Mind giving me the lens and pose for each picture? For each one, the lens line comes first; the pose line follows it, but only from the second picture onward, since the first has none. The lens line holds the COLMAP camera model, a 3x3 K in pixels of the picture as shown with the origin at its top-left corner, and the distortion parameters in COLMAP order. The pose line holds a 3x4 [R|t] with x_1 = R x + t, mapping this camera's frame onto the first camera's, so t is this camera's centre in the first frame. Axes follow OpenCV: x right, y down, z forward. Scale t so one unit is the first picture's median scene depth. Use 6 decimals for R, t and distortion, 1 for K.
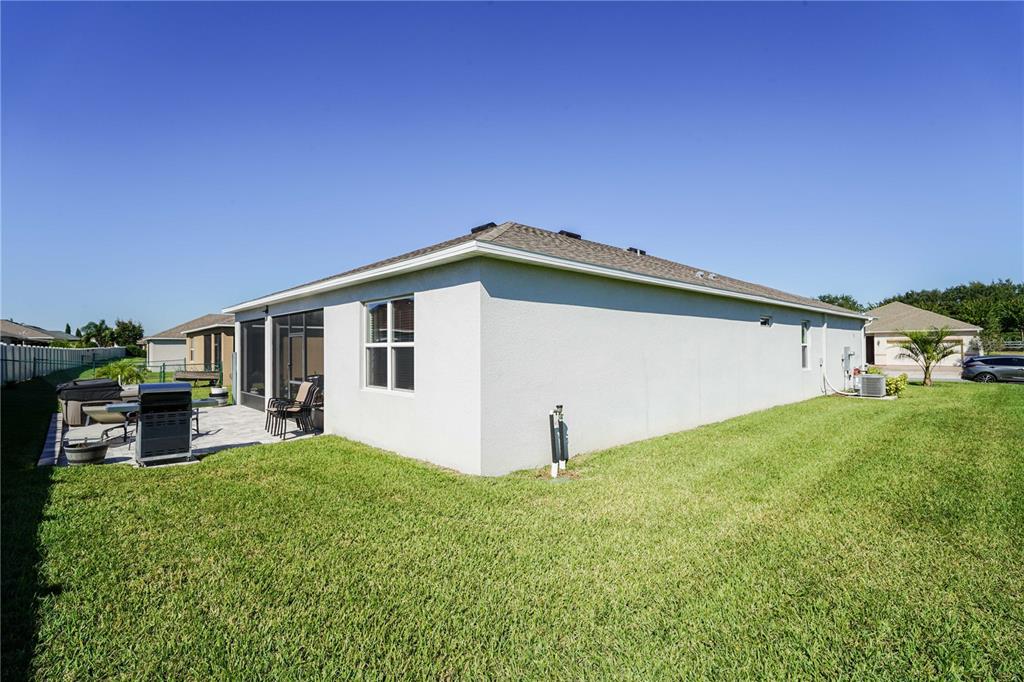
lens RADIAL K [[473.9, 0, 515.5], [0, 473.9, 338.4], [0, 0, 1]] dist [-0.001152, -0.004101]
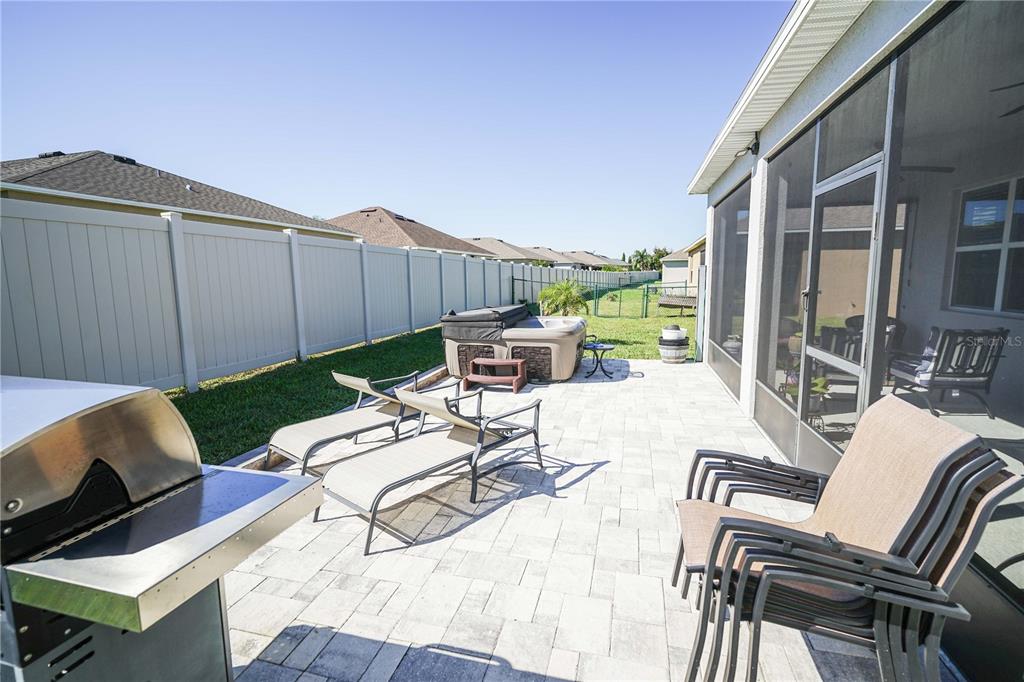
lens RADIAL K [[473.9, 0, 512.2], [0, 473.9, 343.0], [0, 0, 1]] dist [-0.001152, -0.004101]
pose [[0.536480, 0.117597, -0.835679, -0.533644], [0.023983, 0.987719, 0.154389, 0.059979], [0.843572, -0.102869, 0.527072, 1.120733]]
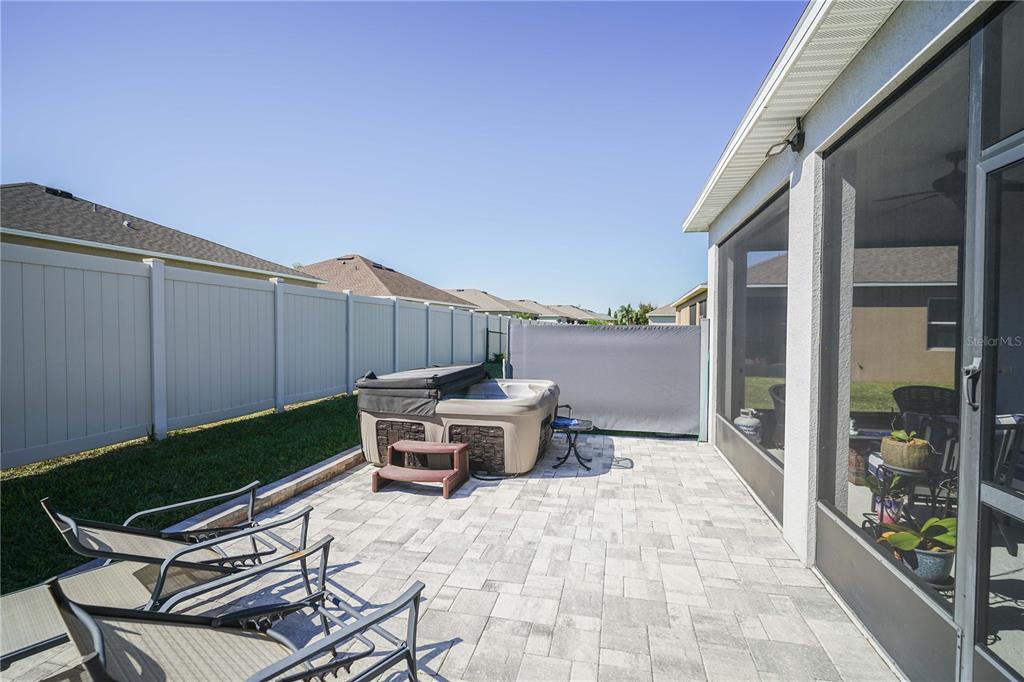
lens RADIAL K [[473.9, 0, 513.4], [0, 473.9, 341.7], [0, 0, 1]] dist [-0.001152, -0.004101]
pose [[0.560221, 0.032479, -0.827706, -0.720449], [0.005080, 0.999077, 0.042642, 0.066011], [0.828328, -0.028094, 0.559539, 1.322297]]
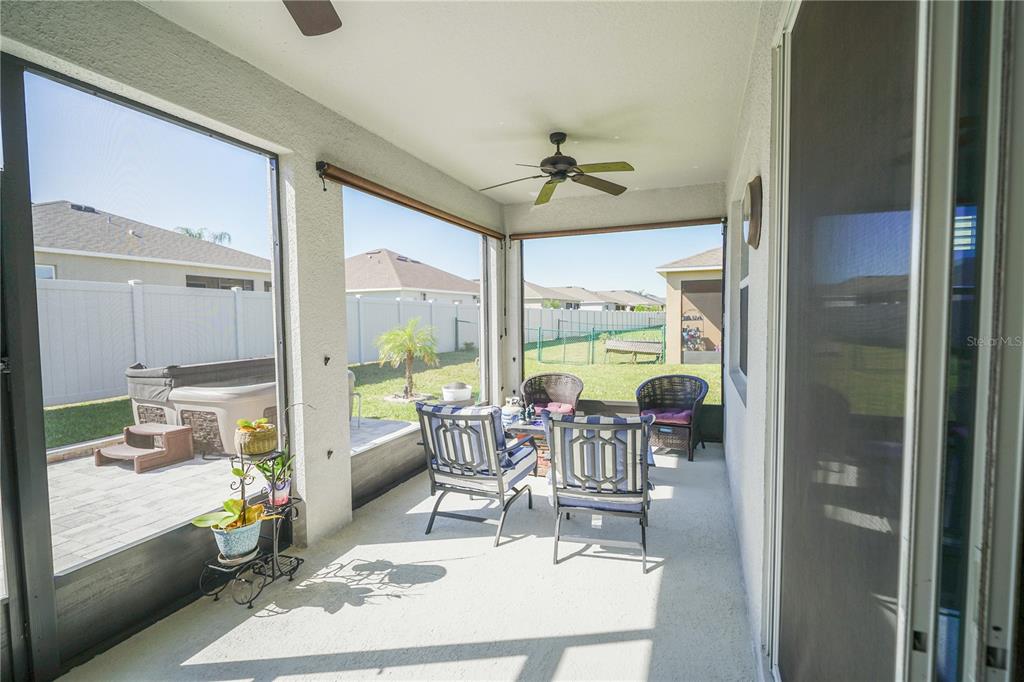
lens RADIAL K [[473.9, 0, 513.9], [0, 473.9, 342.6], [0, 0, 1]] dist [-0.001152, -0.004101]
pose [[0.428809, 0.050682, -0.901972, -0.414293], [0.025521, 0.997347, 0.068174, 0.067418], [0.903035, -0.052253, 0.426378, 1.794436]]
